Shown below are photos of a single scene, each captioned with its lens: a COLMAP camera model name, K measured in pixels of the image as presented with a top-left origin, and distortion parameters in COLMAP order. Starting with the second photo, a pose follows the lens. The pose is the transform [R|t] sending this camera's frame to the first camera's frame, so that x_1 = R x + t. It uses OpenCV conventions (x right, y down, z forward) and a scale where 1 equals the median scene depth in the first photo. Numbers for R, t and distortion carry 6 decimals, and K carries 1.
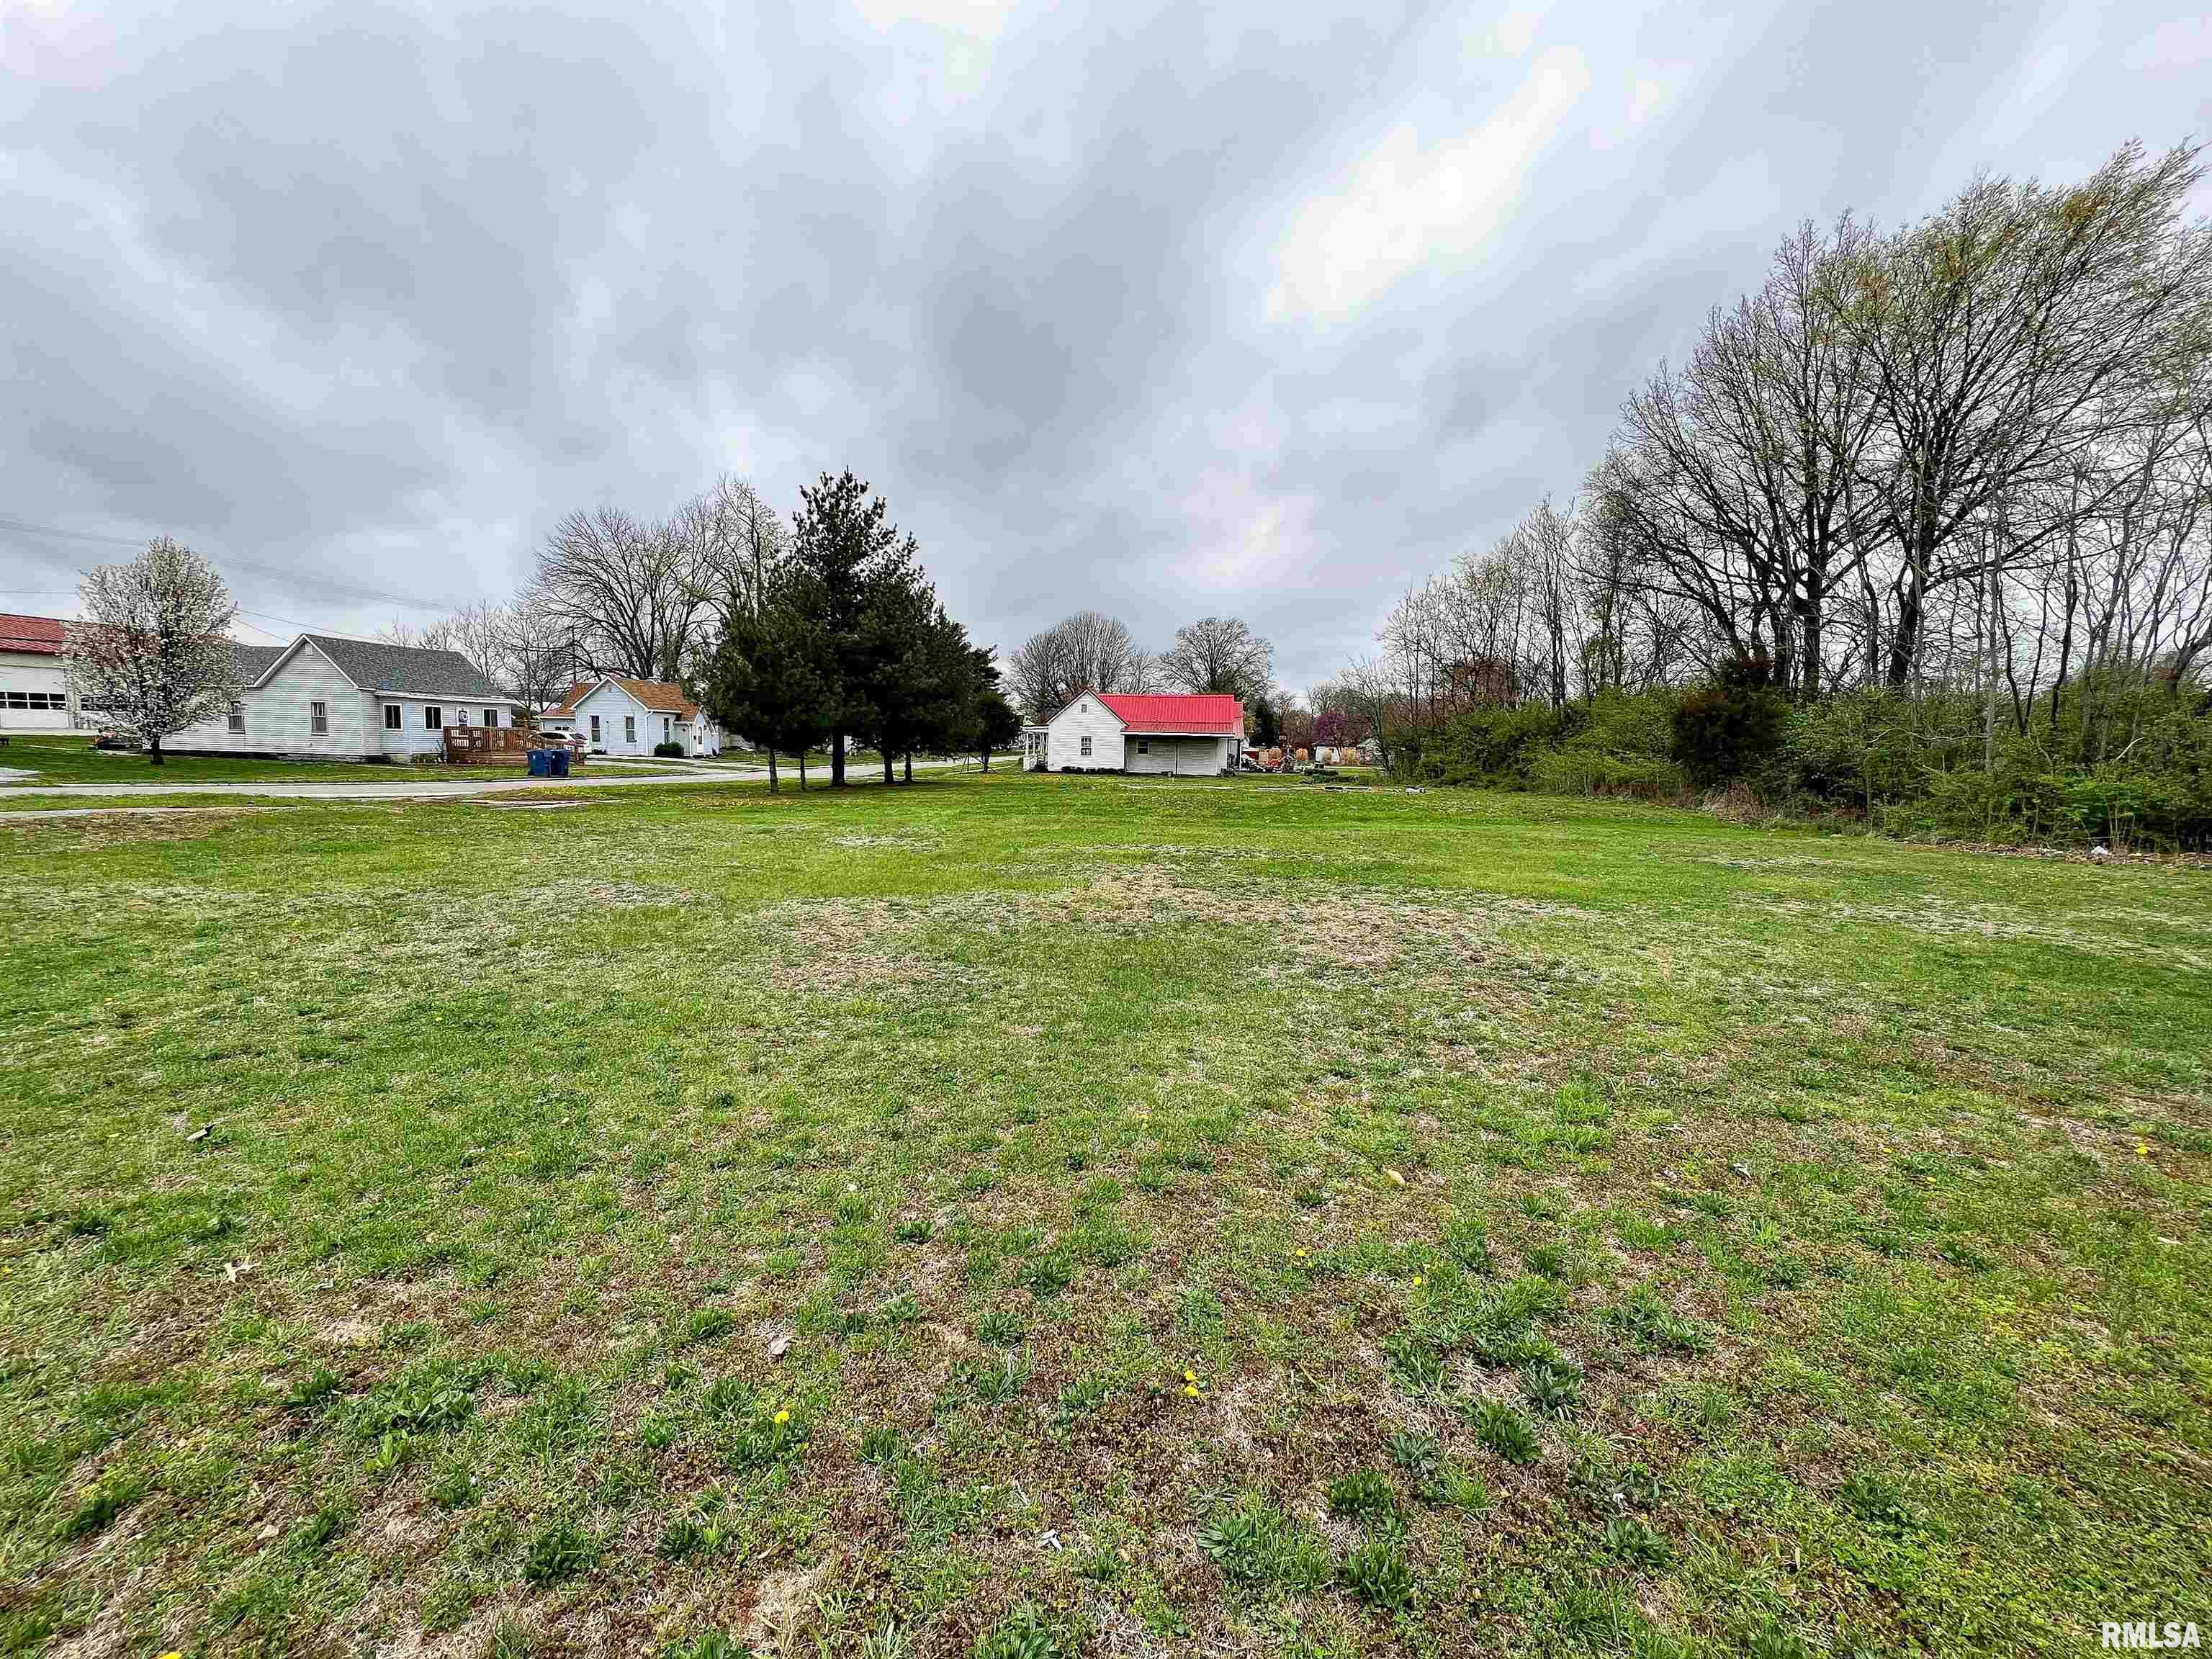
lens RADIAL K [[885.4, 0, 1108.1], [0, 885.4, 834.9], [0, 0, 1]] dist [-0.002310, 0.000865]
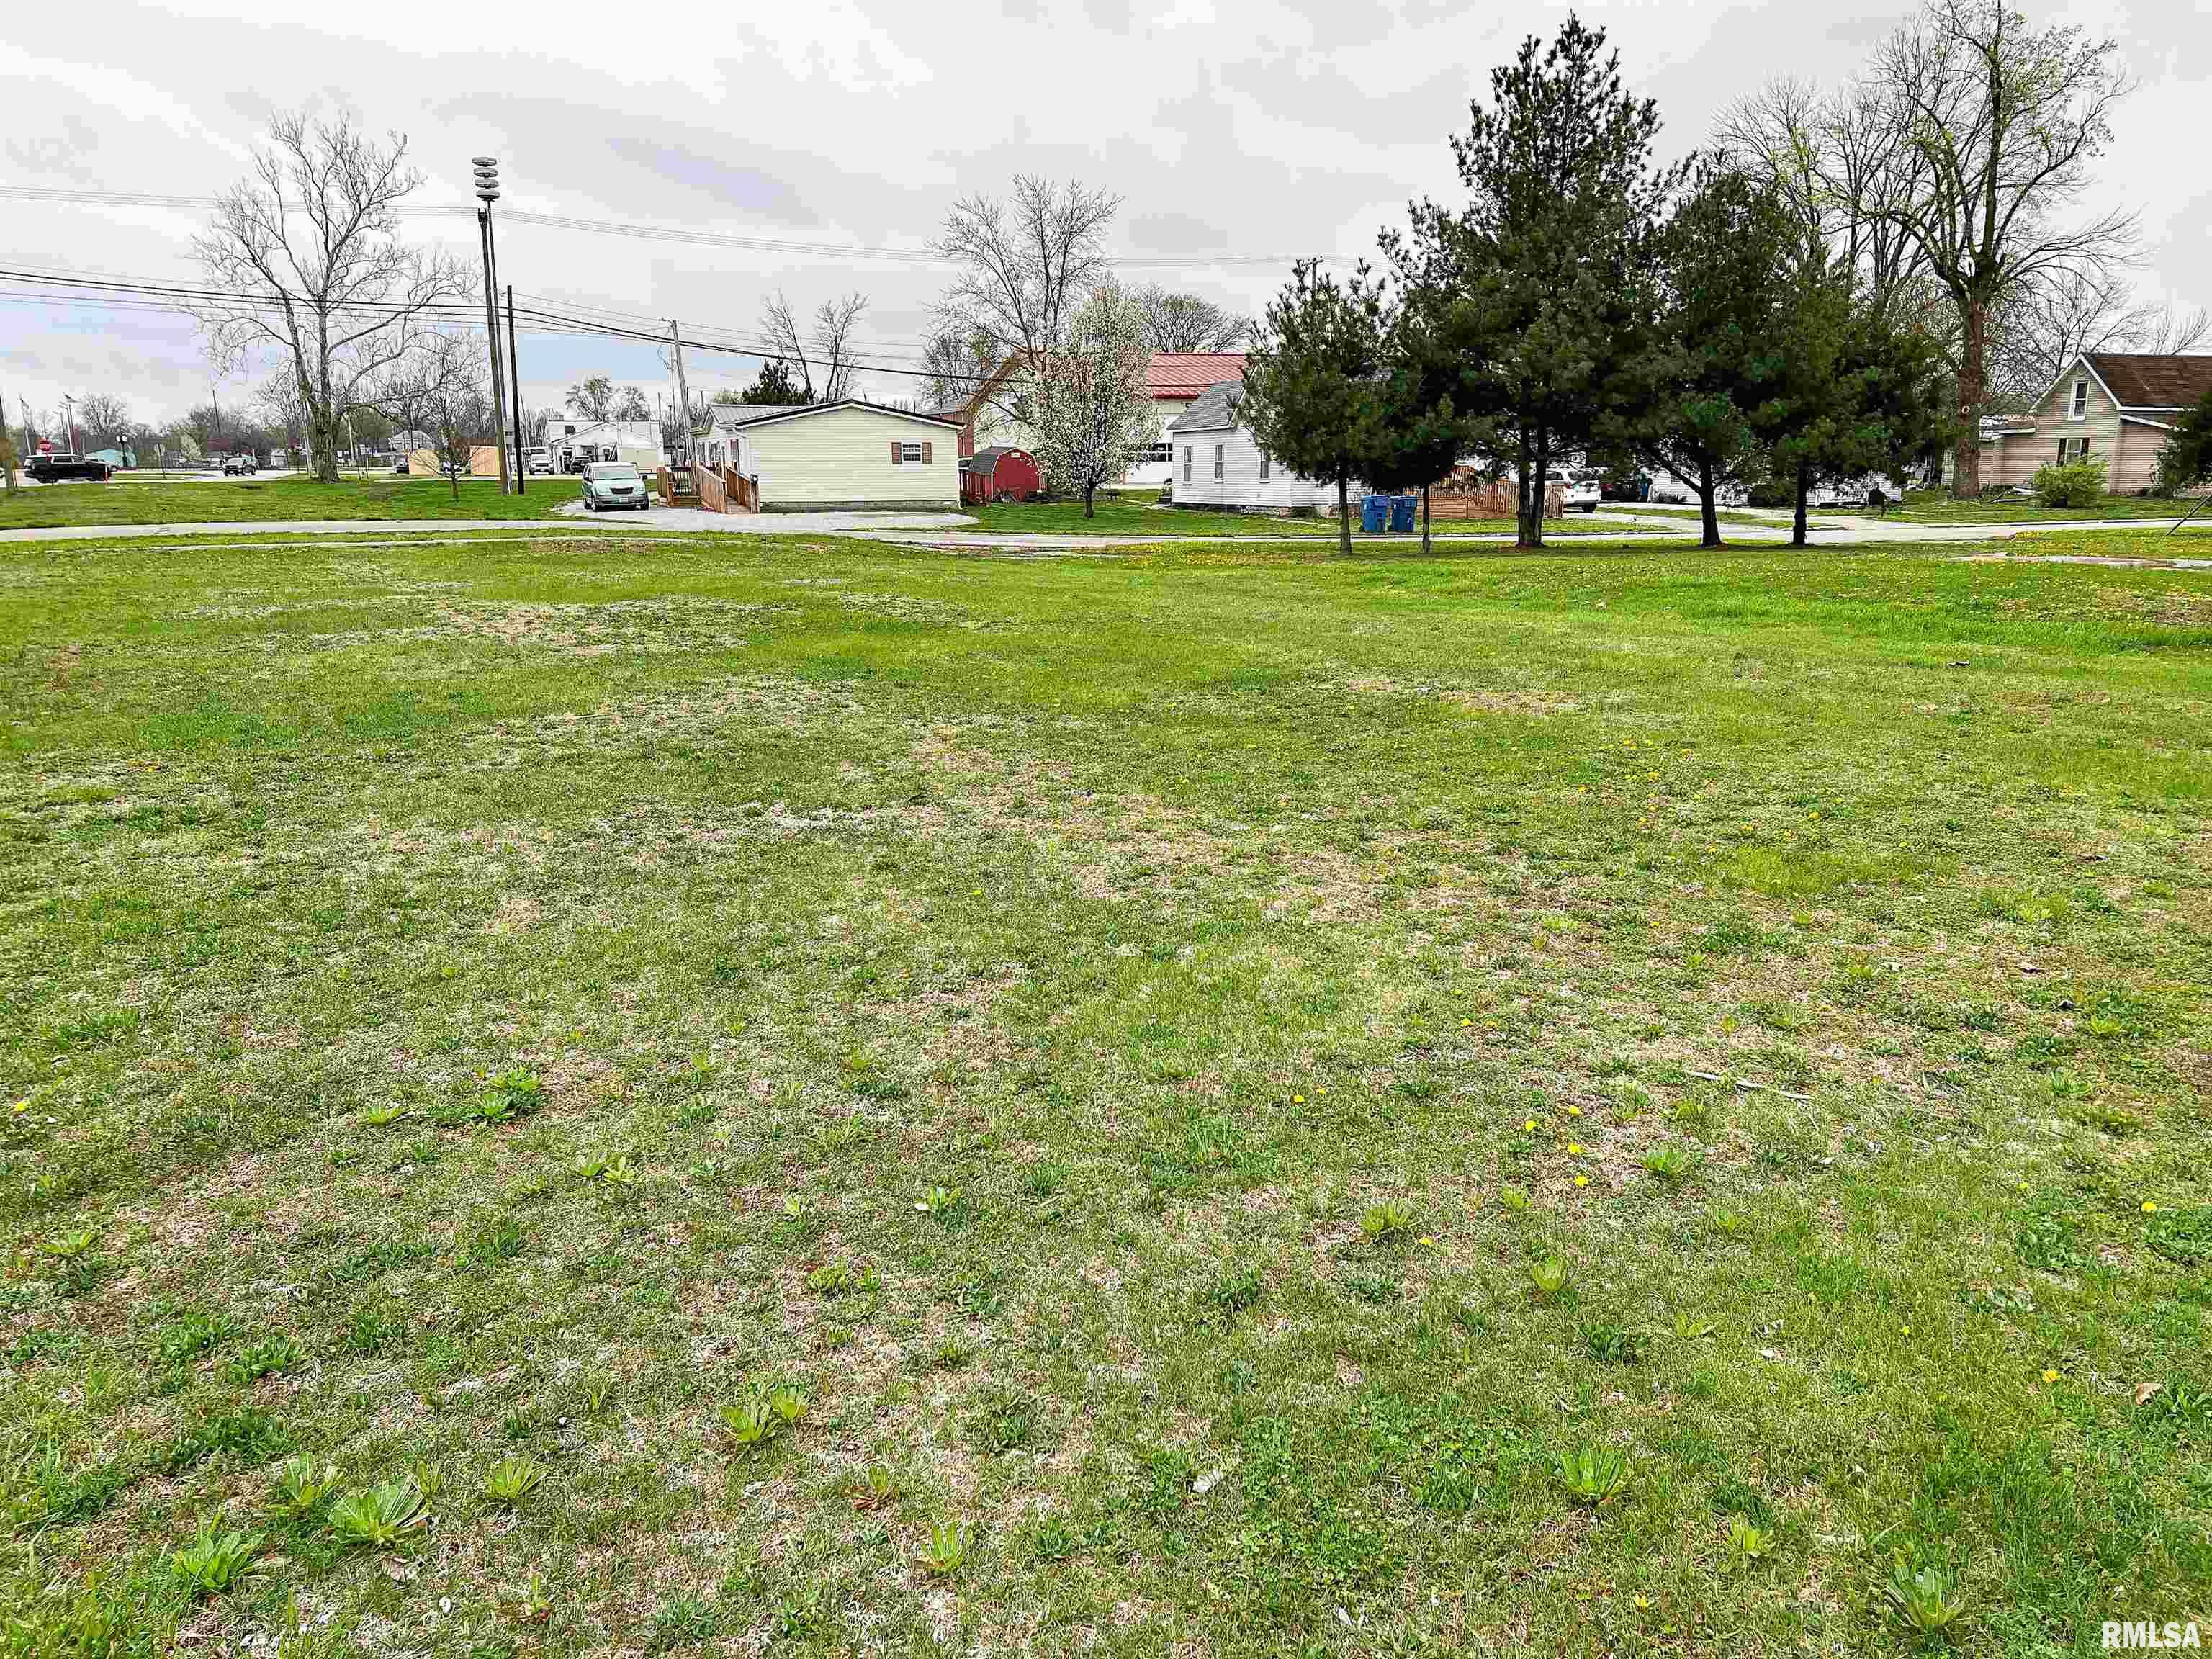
lens RADIAL K [[1640.2, 0, 1106.6], [0, 1640.2, 840.1], [0, 0, 1]] dist [0.080286, -0.094652]
pose [[0.454163, 0.170069, -0.874535, 0.340829], [-0.076723, 0.985430, 0.151791, -0.002504], [0.887609, -0.001841, 0.460595, 0.099882]]
